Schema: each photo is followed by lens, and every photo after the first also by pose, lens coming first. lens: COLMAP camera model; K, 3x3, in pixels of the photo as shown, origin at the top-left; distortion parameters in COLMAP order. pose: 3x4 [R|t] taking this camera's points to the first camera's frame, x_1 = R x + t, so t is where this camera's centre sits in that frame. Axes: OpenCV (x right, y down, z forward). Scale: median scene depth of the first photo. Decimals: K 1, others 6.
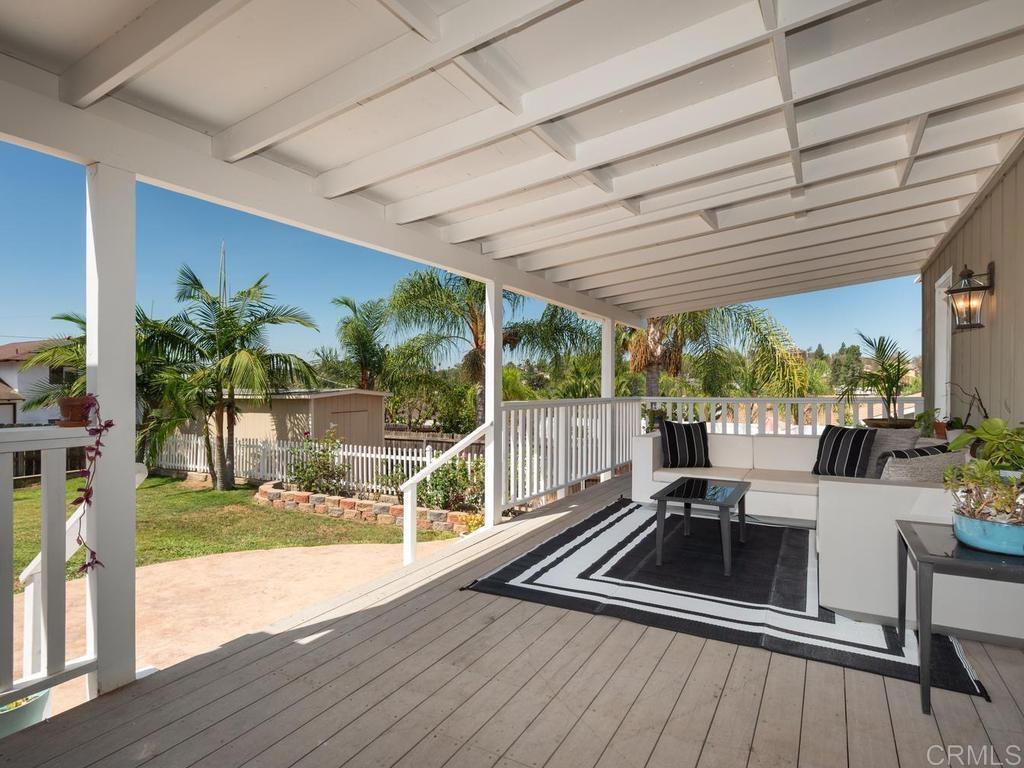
lens RADIAL K [[546.9, 0, 512.0], [0, 546.9, 384.0], [0, 0, 1]] dist [0.000404, 0.000045]
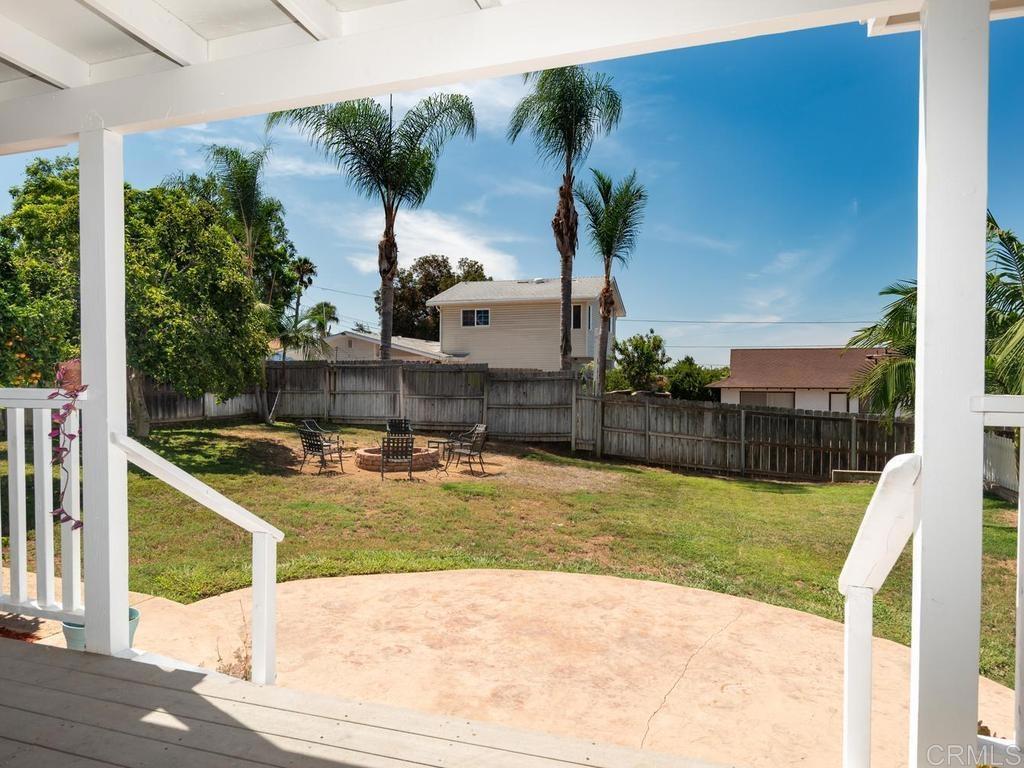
lens RADIAL K [[671.8, 0, 512.0], [0, 671.8, 384.0], [0, 0, 1]] dist [-0.001439, -0.000655]
pose [[0.197730, 0.012770, -0.980173, 0.255924], [0.000773, 0.999913, 0.013183, 0.025369], [0.980256, -0.003365, 0.197703, 0.637395]]
